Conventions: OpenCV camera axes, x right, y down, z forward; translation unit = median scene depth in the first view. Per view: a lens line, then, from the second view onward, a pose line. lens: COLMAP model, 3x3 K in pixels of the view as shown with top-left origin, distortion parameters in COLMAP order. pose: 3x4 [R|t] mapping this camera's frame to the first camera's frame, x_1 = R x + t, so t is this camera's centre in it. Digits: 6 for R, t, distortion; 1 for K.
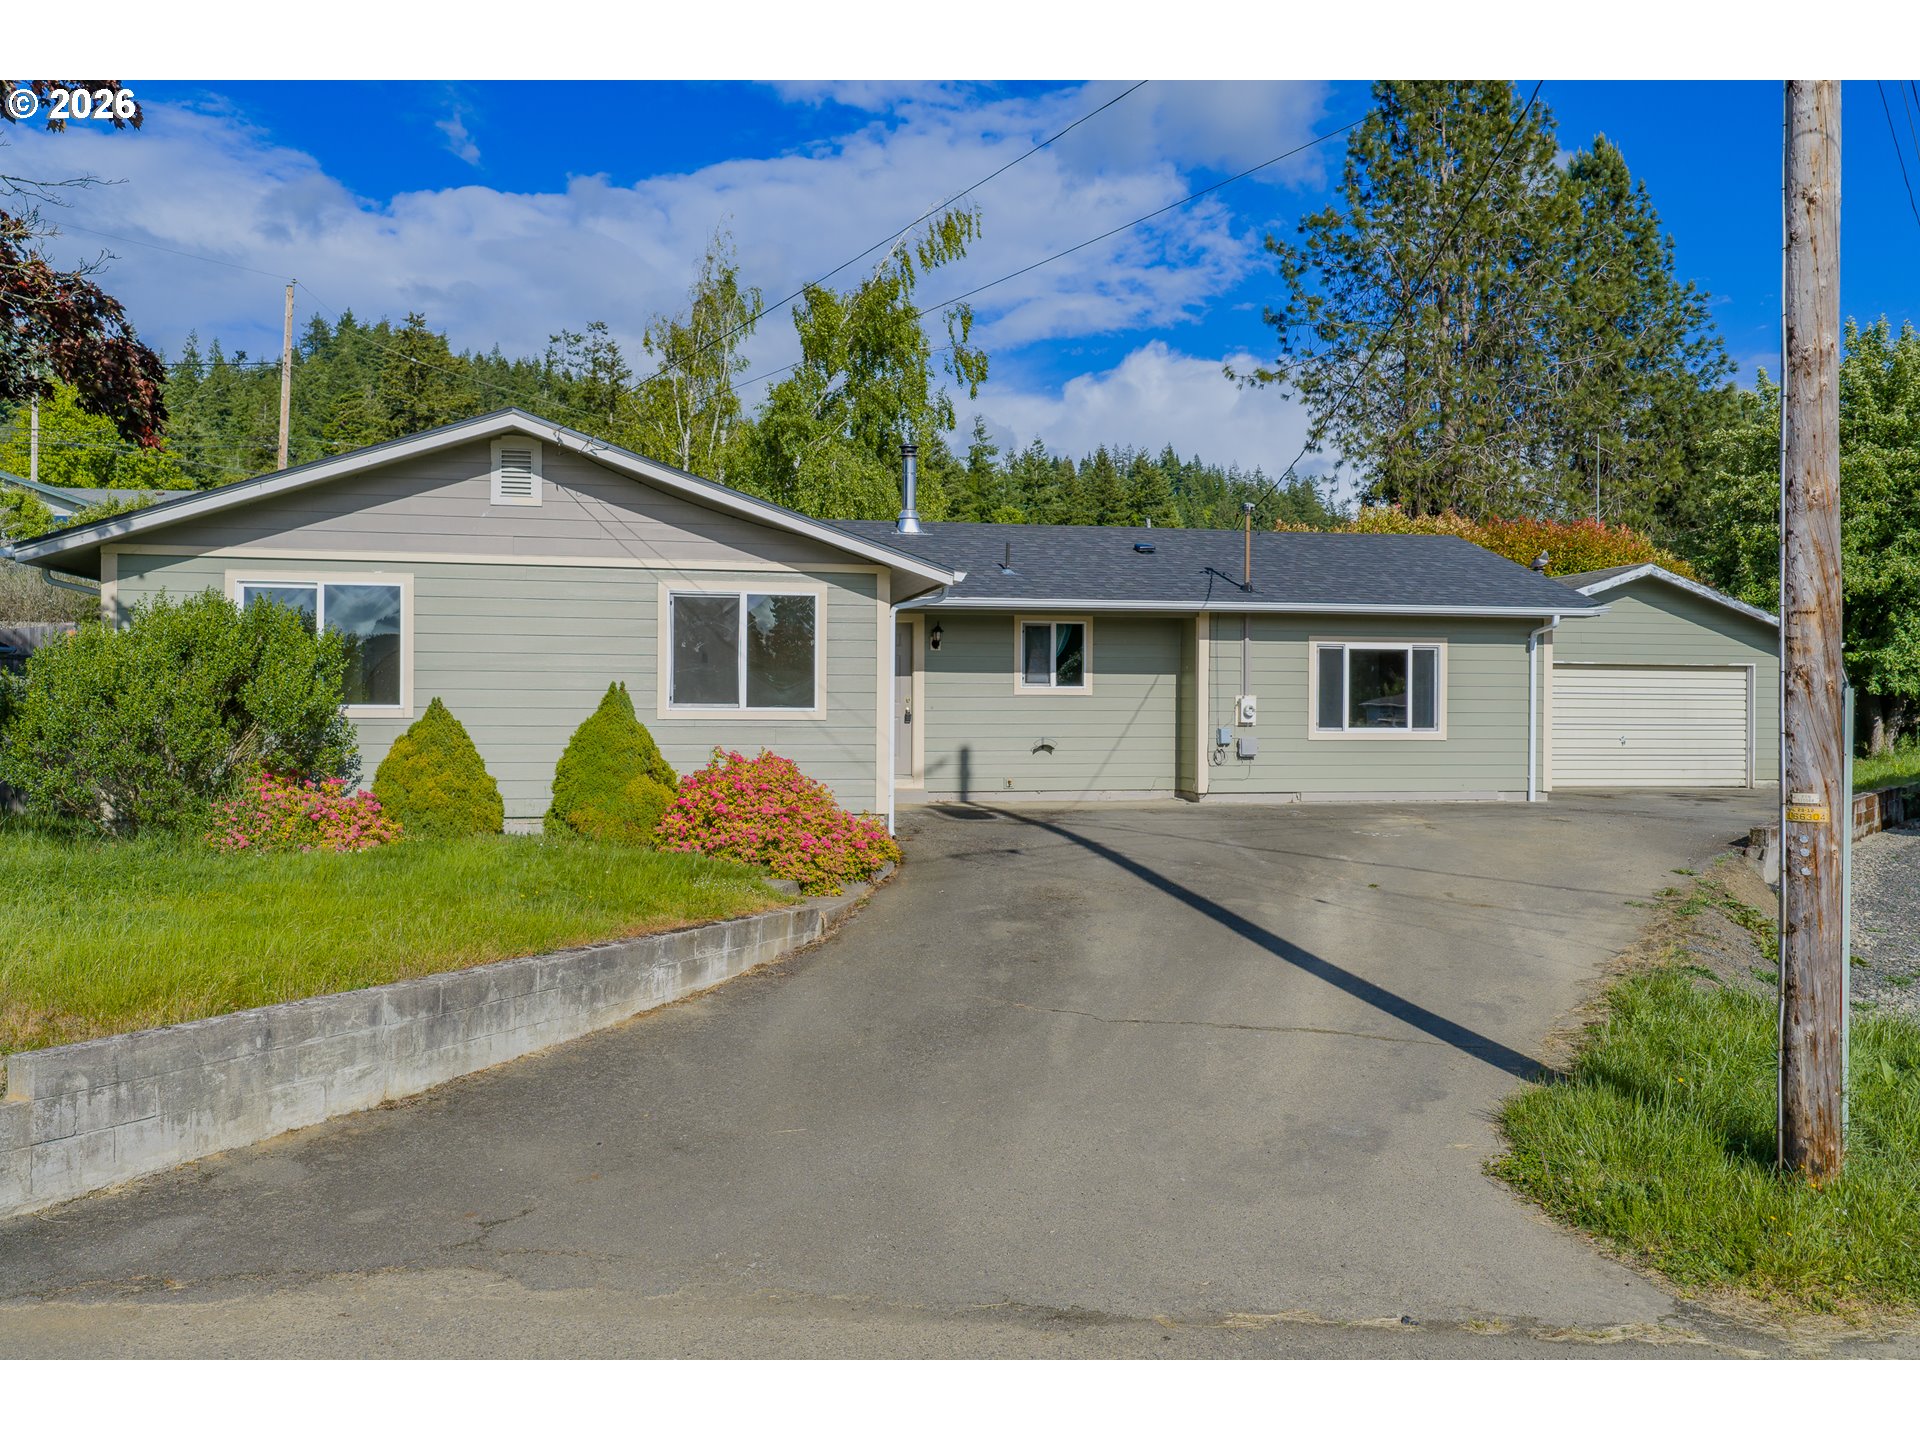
lens RADIAL K [[1553.5, 0, 960.0], [0, 1553.5, 720.0], [0, 0, 1]] dist [0.070876, -0.216423]
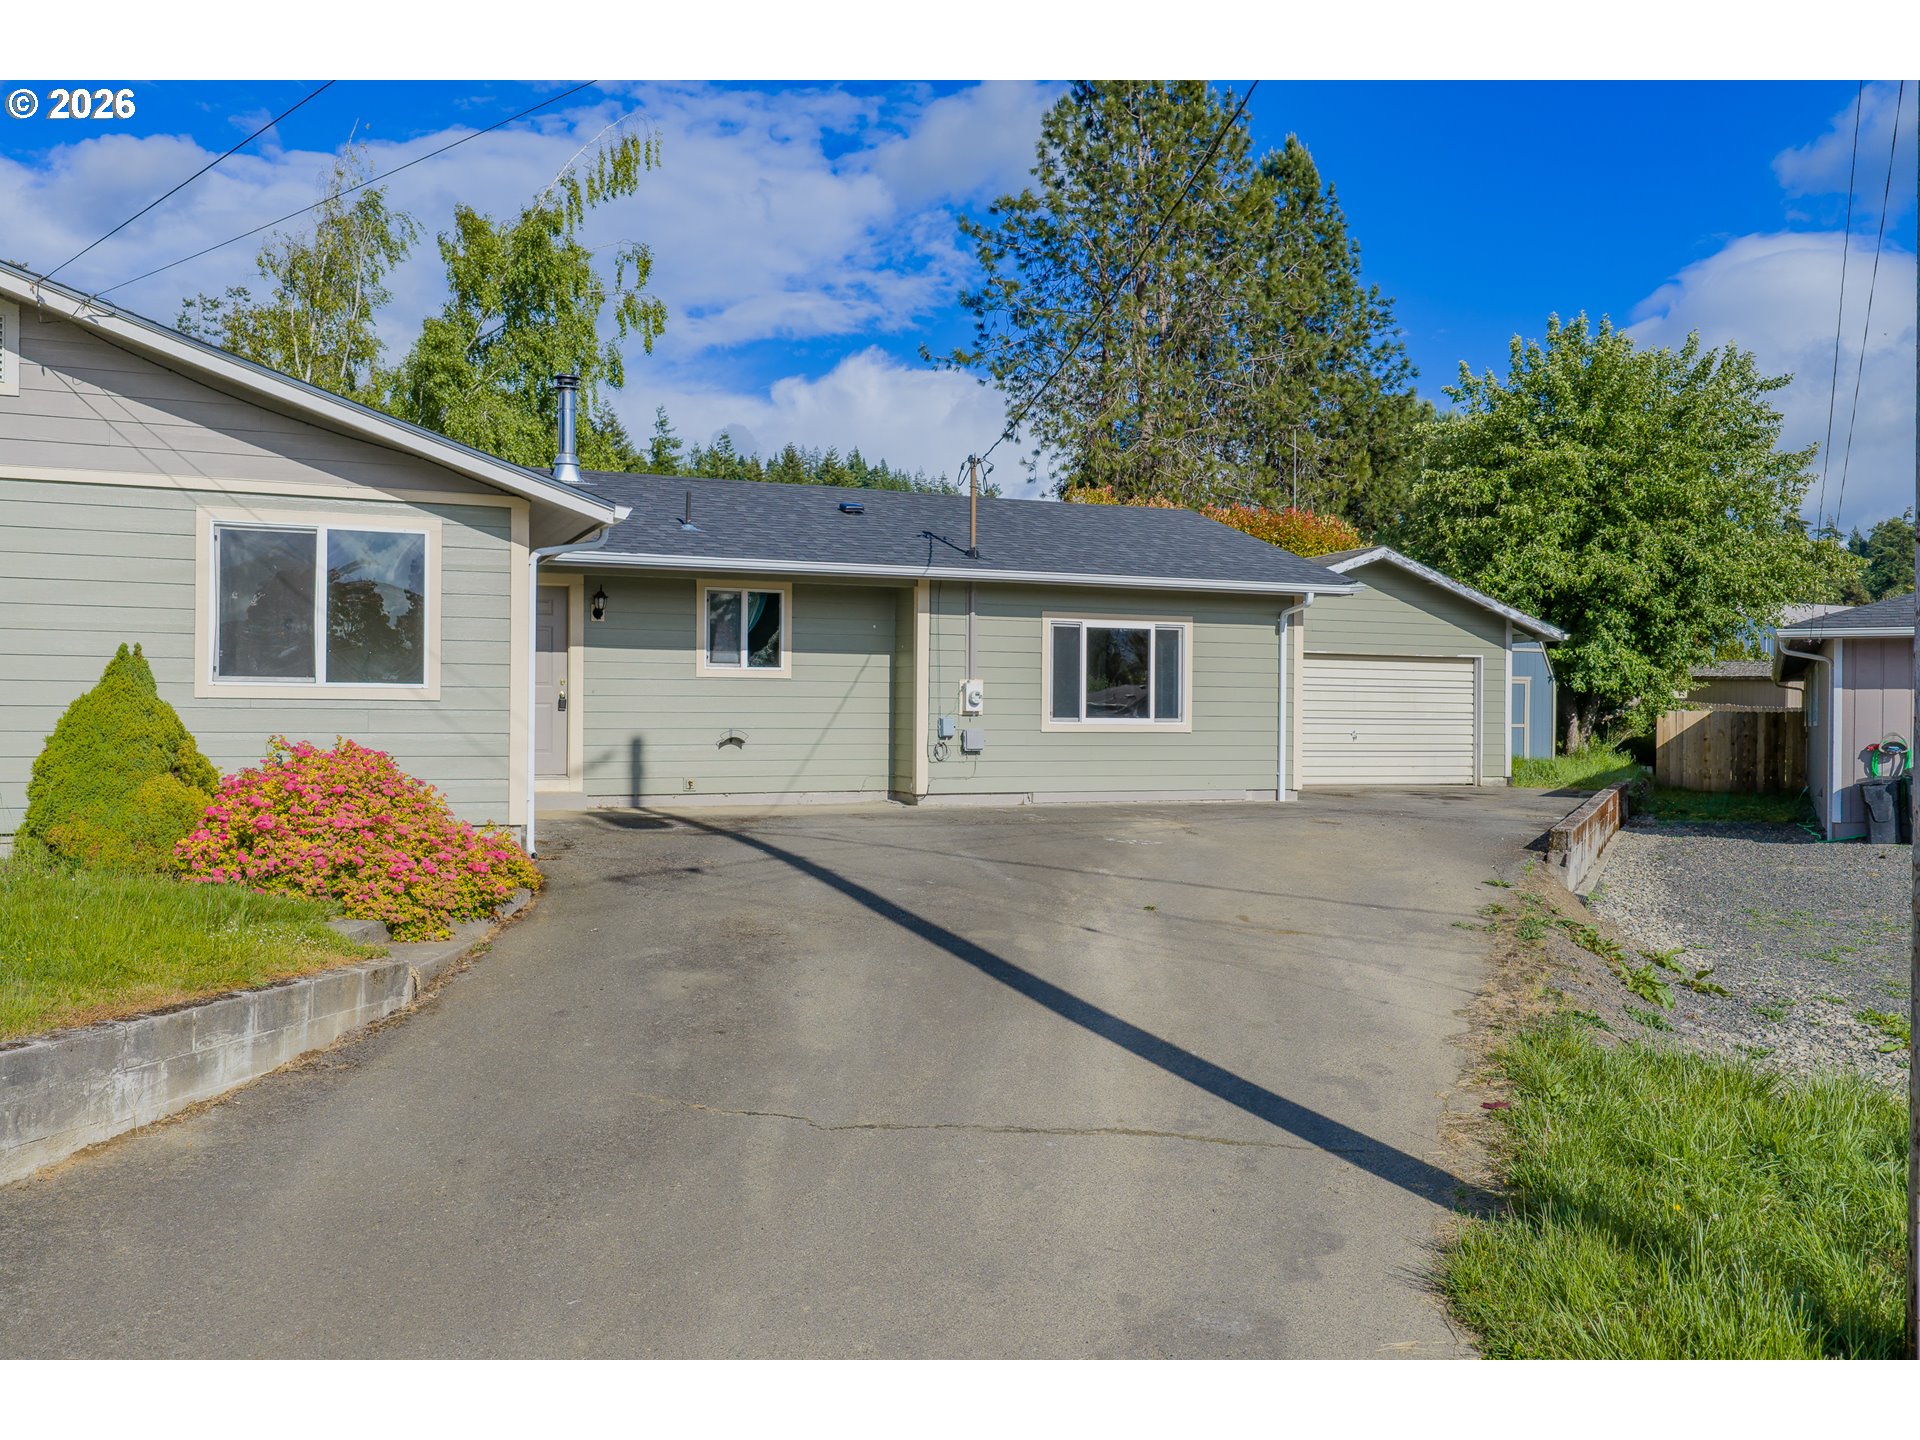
lens RADIAL K [[1564.8, 0, 960.0], [0, 1564.8, 720.0], [0, 0, 1]] dist [0.015847, -0.006249]
pose [[0.980031, 0.002470, 0.198831, 0.007252], [-0.002134, 0.999996, -0.001908, 0.008209], [-0.198835, 0.001446, 0.980032, 0.164332]]
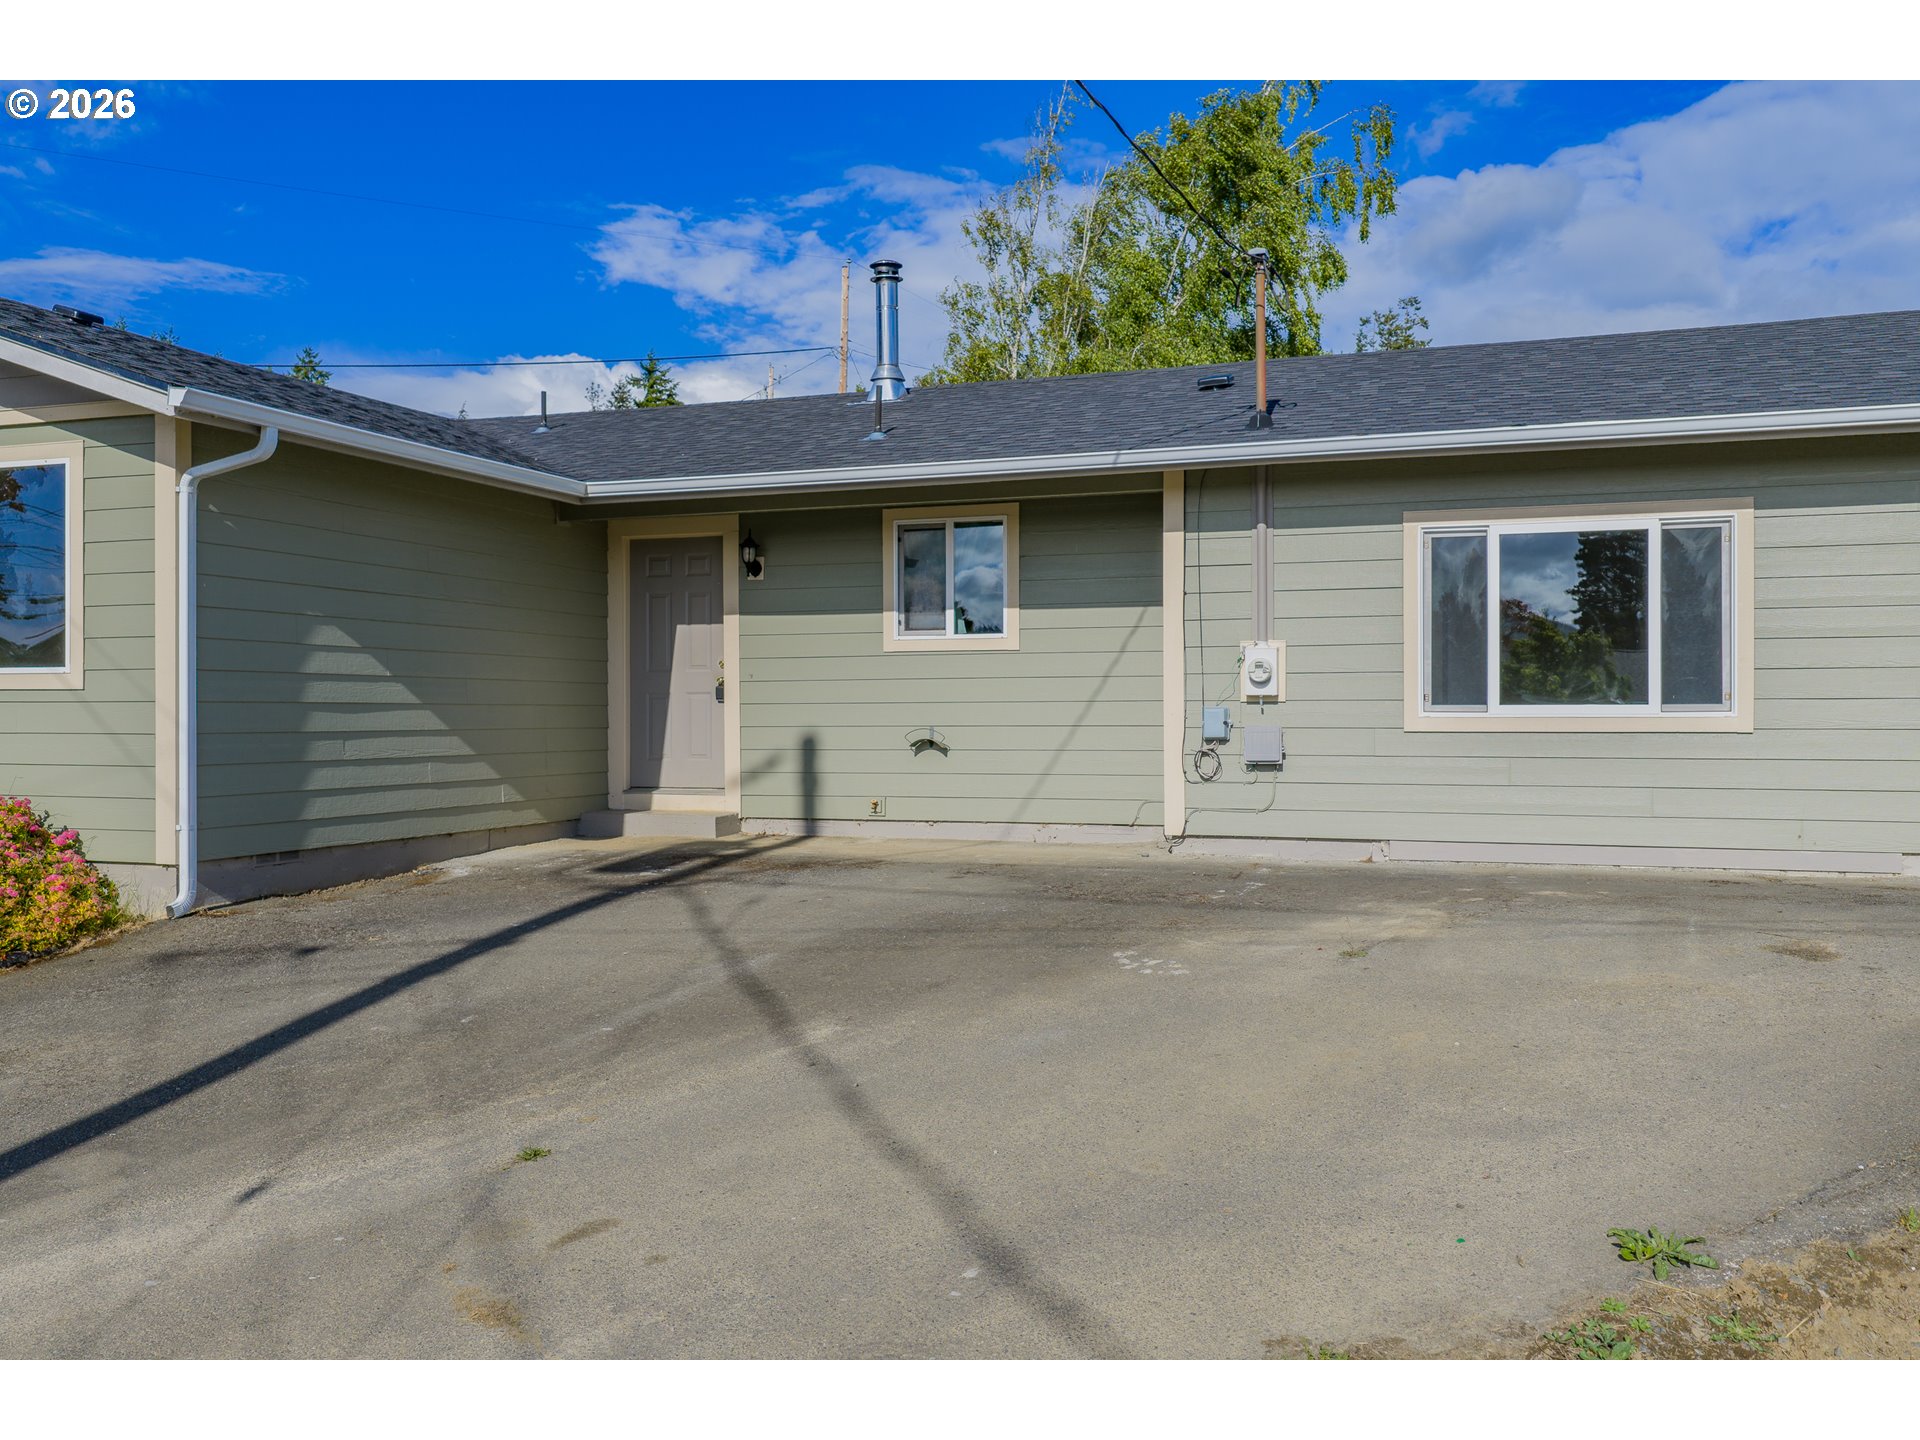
lens RADIAL K [[1588.5, 0, 960.0], [0, 1588.5, 720.0], [0, 0, 1]] dist [0.002725, 0.001731]
pose [[0.858625, -0.002872, -0.512596, 0.366753], [0.002593, 0.999996, -0.001259, 0.010013], [0.512597, -0.000248, 0.858629, 0.529076]]
